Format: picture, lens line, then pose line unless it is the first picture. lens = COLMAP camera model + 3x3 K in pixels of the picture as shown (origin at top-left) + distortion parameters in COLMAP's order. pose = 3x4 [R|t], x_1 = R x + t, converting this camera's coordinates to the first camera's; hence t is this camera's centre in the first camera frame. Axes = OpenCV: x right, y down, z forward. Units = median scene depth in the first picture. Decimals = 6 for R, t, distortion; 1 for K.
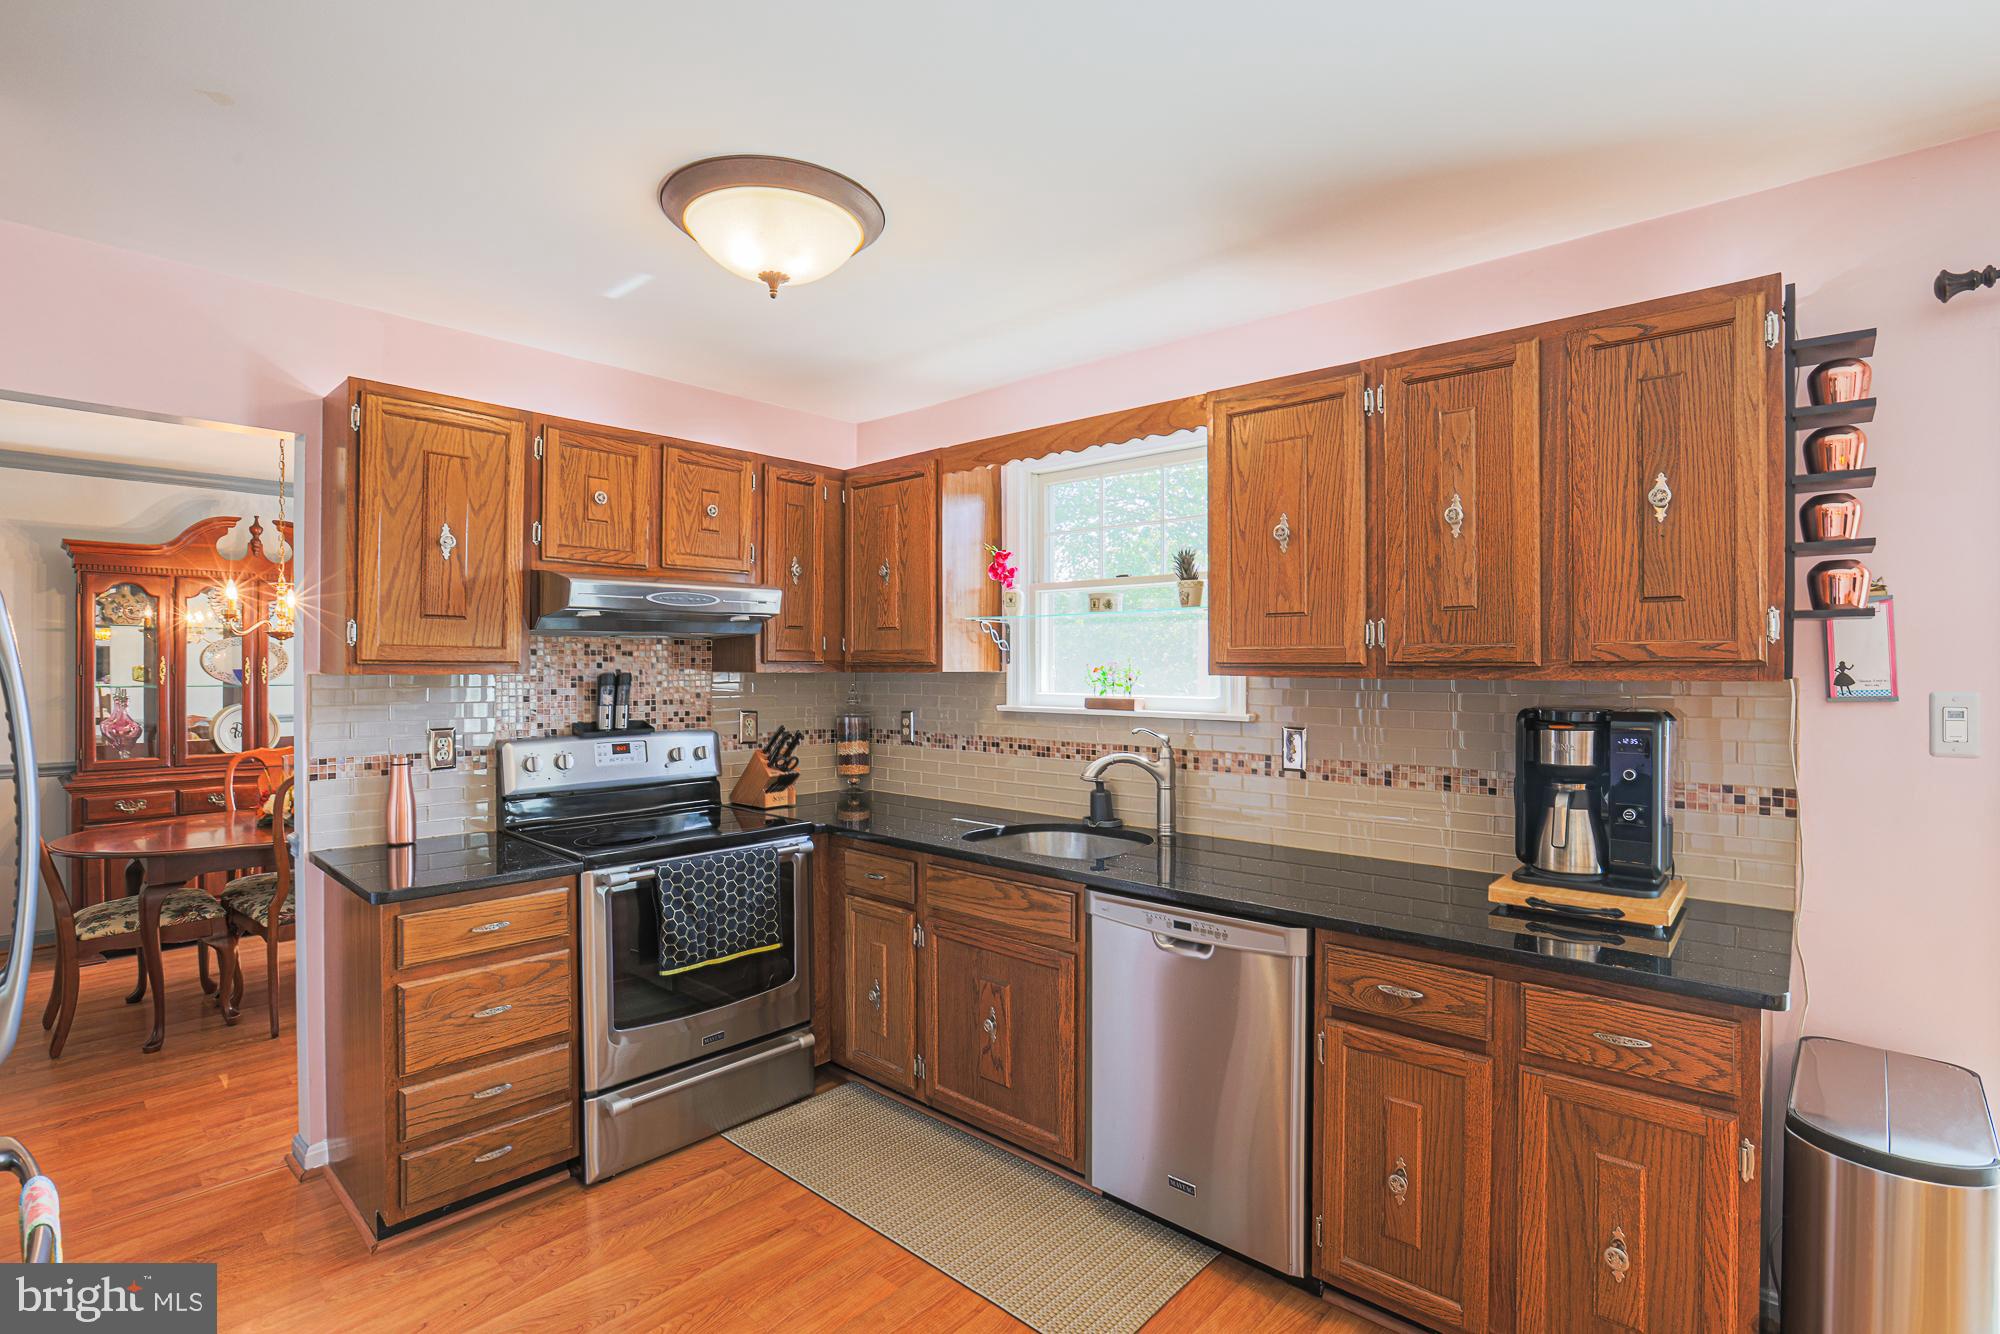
lens RADIAL K [[948.0, 0, 986.0], [0, 948.0, 665.6], [0, 0, 1]] dist [-0.028179, 0.000691]
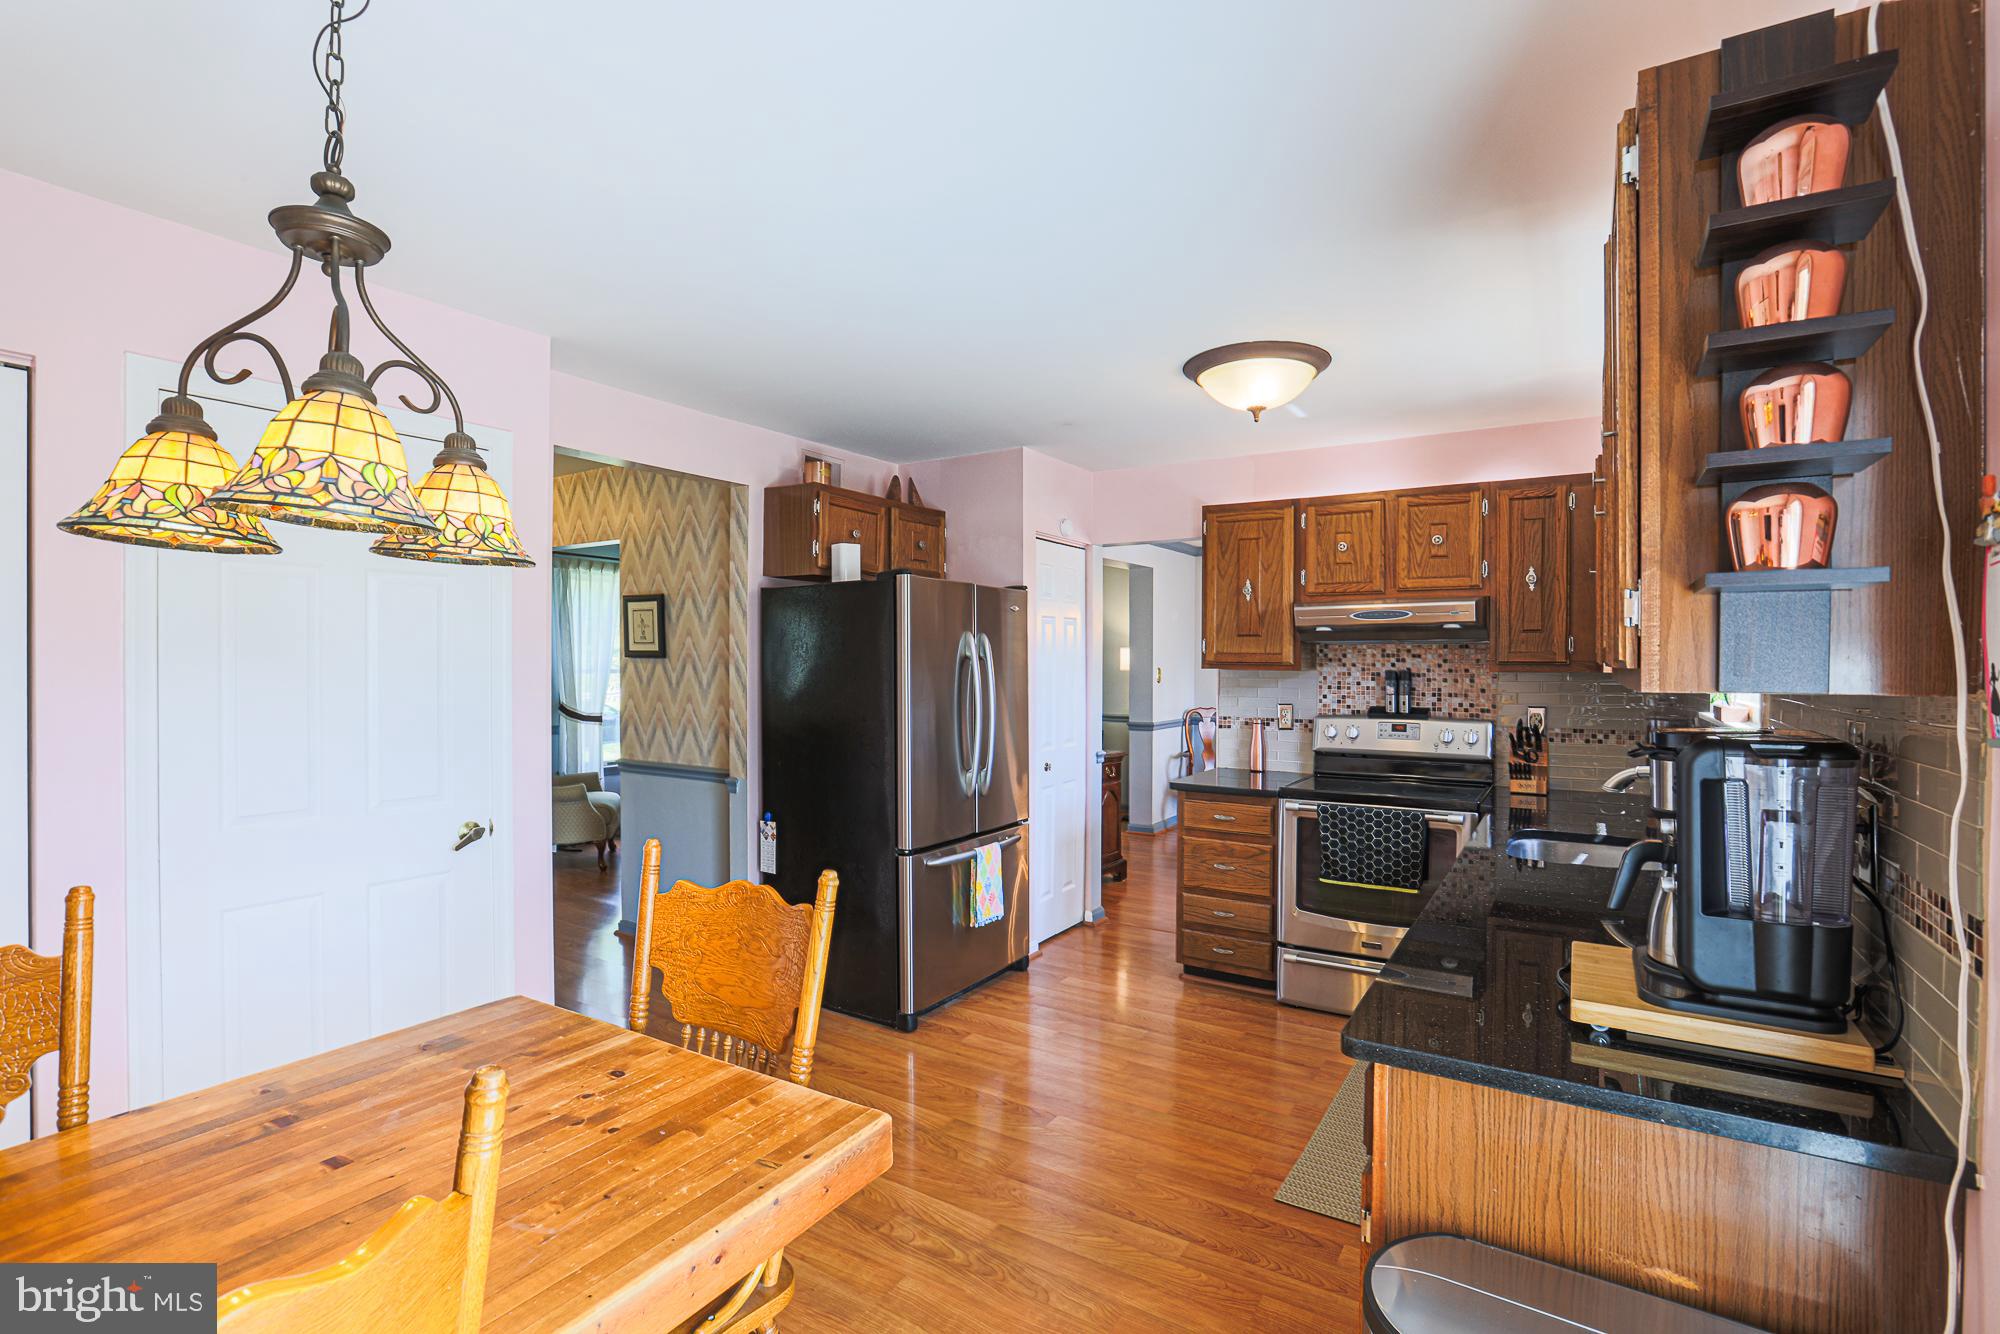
lens RADIAL K [[915.3, 0, 990.9], [0, 915.3, 659.0], [0, 0, 1]] dist [-0.082939, 0.053752]
pose [[0.160459, -0.002389, -0.987040, 0.864492], [-0.005418, 0.999980, -0.003301, -0.001464], [0.987028, 0.005877, 0.160443, 0.261499]]
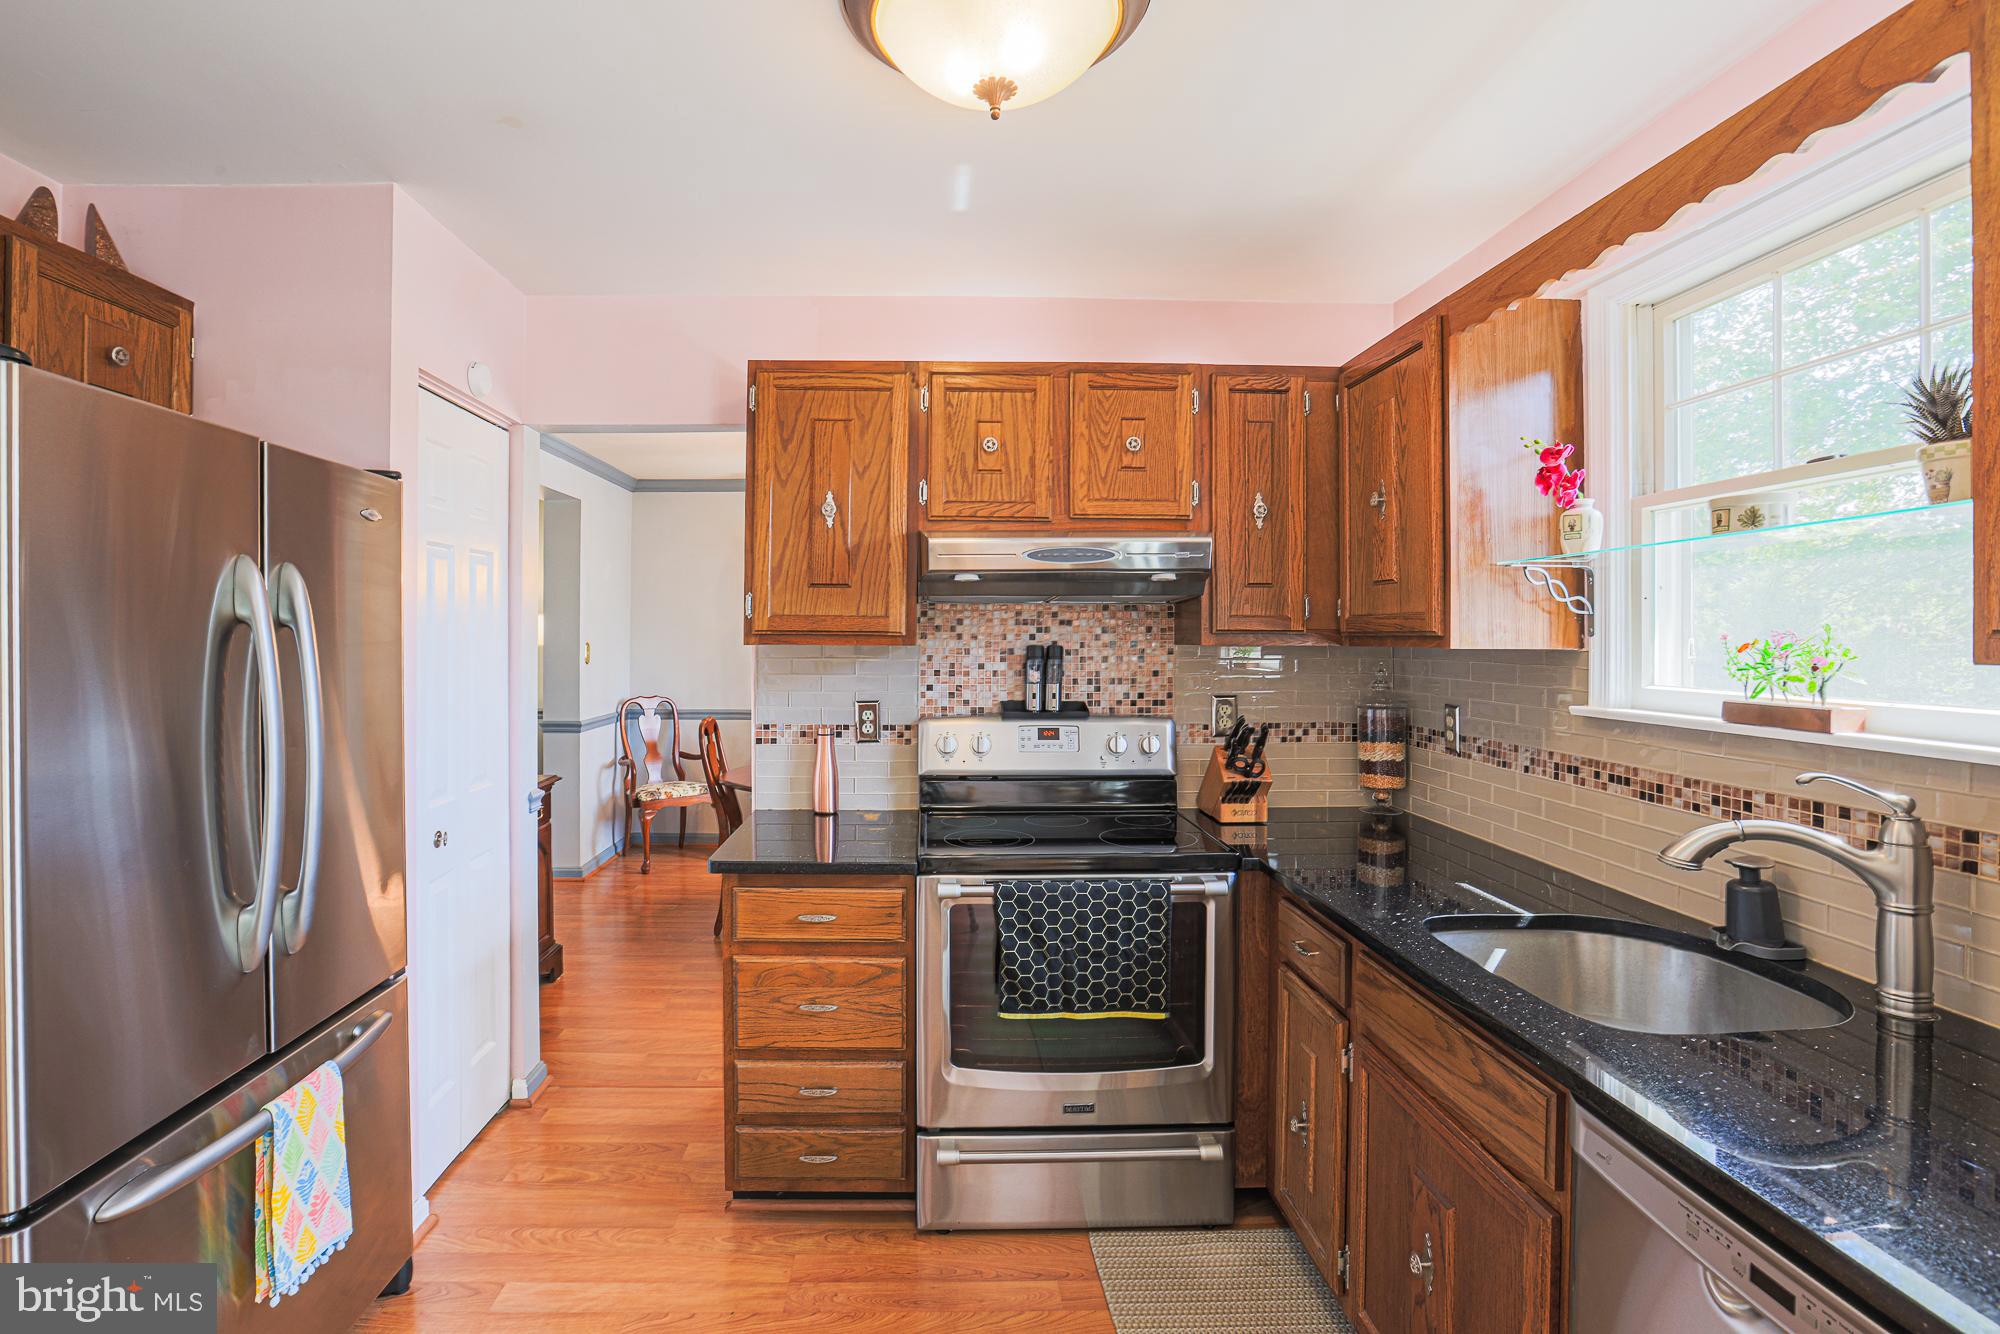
lens RADIAL K [[944.5, 0, 934.1], [0, 944.5, 637.5], [0, 0, 1]] dist [-0.071258, 0.036777]
pose [[0.687372, 0.002095, -0.726302, 0.189402], [-0.003172, 0.999995, -0.000118, 0.000671], [0.726298, 0.002385, 0.687375, 0.371118]]
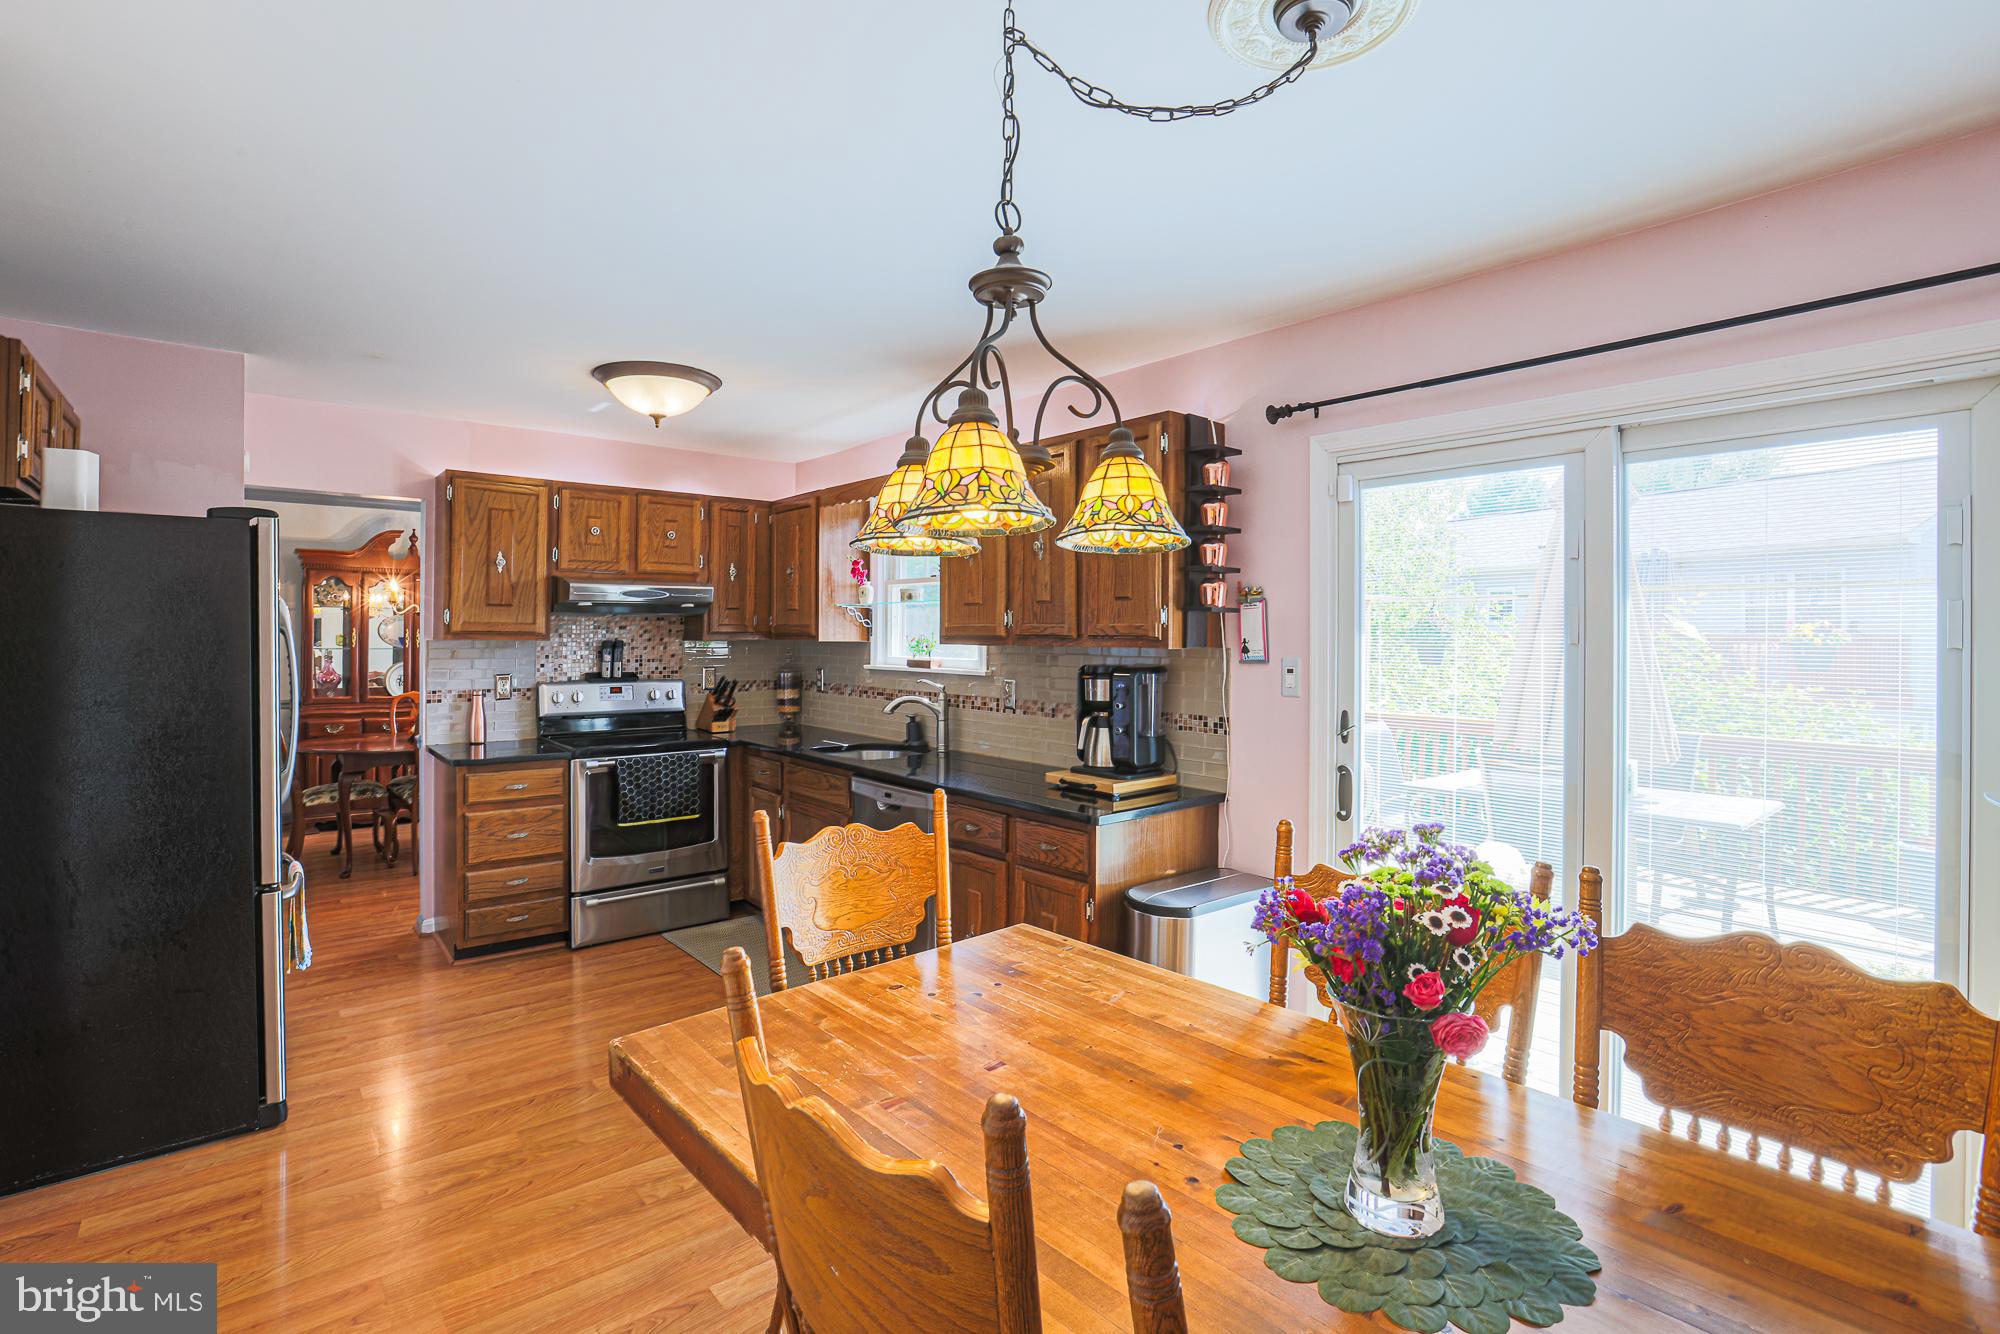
lens RADIAL K [[968.1, 0, 959.0], [0, 968.1, 632.2], [0, 0, 1]] dist [-0.042348, 0.000000]
pose [[0.986322, 0.006215, -0.164711, 0.473194], [-0.006711, 0.999974, -0.002452, -0.005276], [0.164692, 0.003524, 0.986339, -0.510143]]
